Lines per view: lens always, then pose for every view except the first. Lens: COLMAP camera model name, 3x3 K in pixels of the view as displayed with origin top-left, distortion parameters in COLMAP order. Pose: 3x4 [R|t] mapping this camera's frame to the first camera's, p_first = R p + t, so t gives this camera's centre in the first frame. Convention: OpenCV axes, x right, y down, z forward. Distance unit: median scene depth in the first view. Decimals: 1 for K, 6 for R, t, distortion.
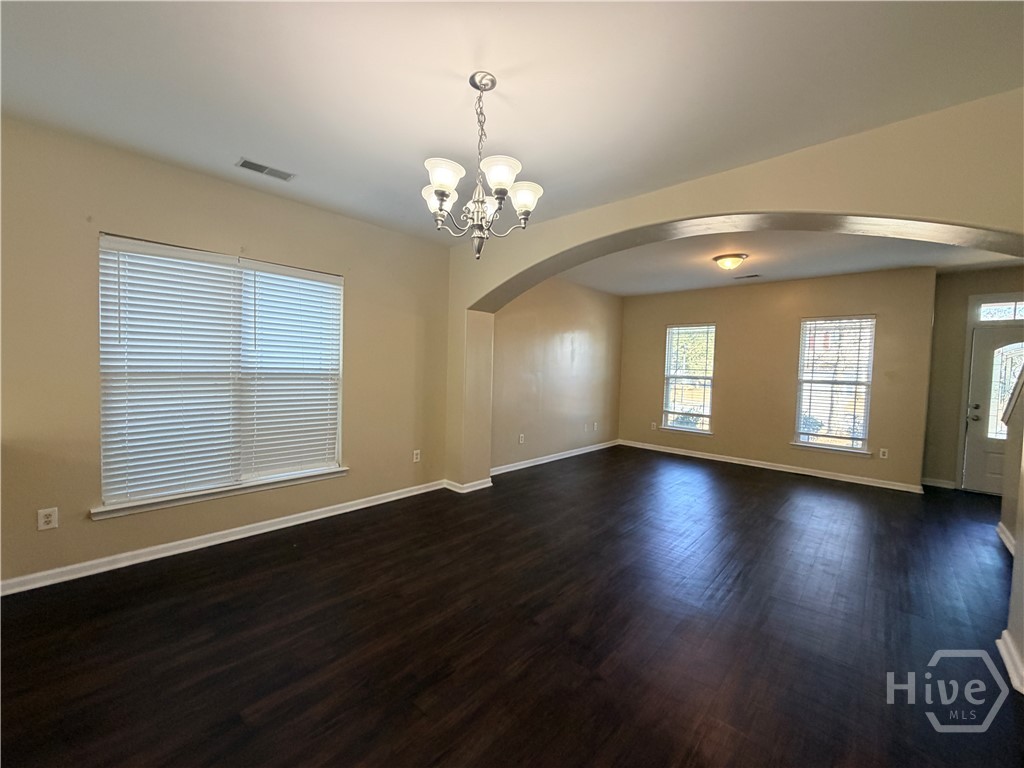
lens RADIAL K [[407.5, 0, 512.0], [0, 407.5, 384.0], [0, 0, 1]] dist [0.001778, 0.000017]
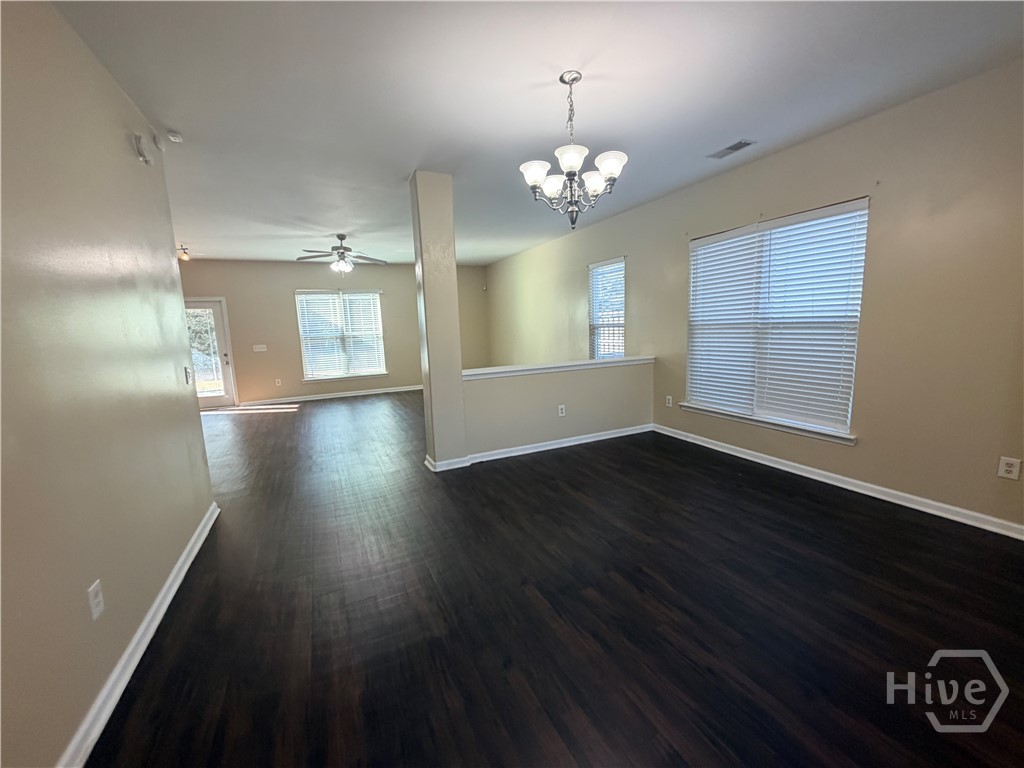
lens RADIAL K [[407.5, 0, 512.0], [0, 407.5, 384.0], [0, 0, 1]] dist [0.001778, 0.000017]
pose [[-0.364832, 0.124539, -0.922706, 0.824191], [-0.012430, 0.990274, 0.138574, -0.008179], [0.930990, 0.062025, -0.359736, 0.901674]]
